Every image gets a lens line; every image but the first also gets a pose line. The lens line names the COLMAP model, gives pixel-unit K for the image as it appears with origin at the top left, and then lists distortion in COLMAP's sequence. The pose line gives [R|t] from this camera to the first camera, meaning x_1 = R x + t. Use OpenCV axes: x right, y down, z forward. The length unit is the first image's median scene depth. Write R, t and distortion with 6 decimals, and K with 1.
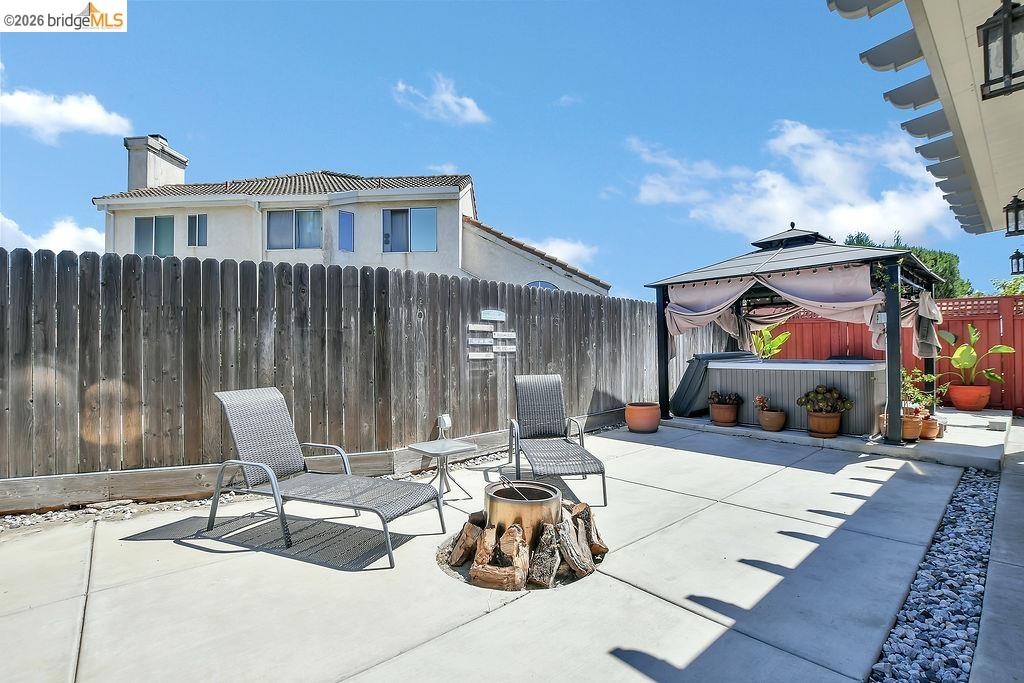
lens RADIAL K [[460.5, 0, 510.5], [0, 460.5, 342.9], [0, 0, 1]] dist [-0.025777, 0.000015]
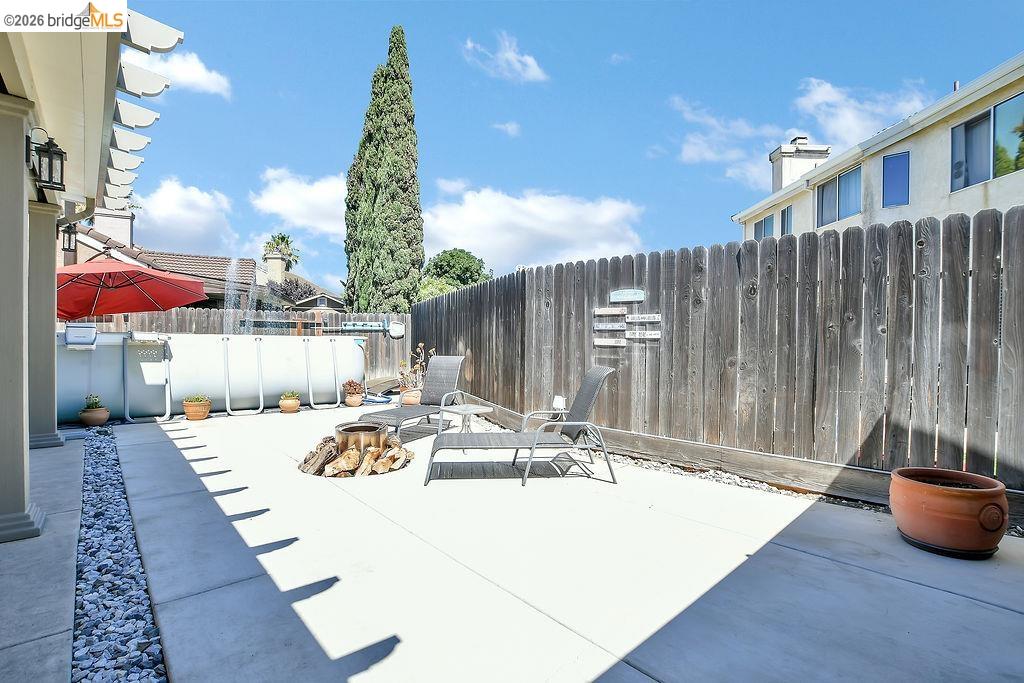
lens RADIAL K [[460.5, 0, 510.5], [0, 460.5, 342.9], [0, 0, 1]] dist [-0.025777, 0.000015]
pose [[0.038138, 0.019903, -0.999074, 0.821976], [0.008658, 0.999758, 0.020248, 0.009393], [0.999235, -0.009422, 0.037956, 0.763432]]
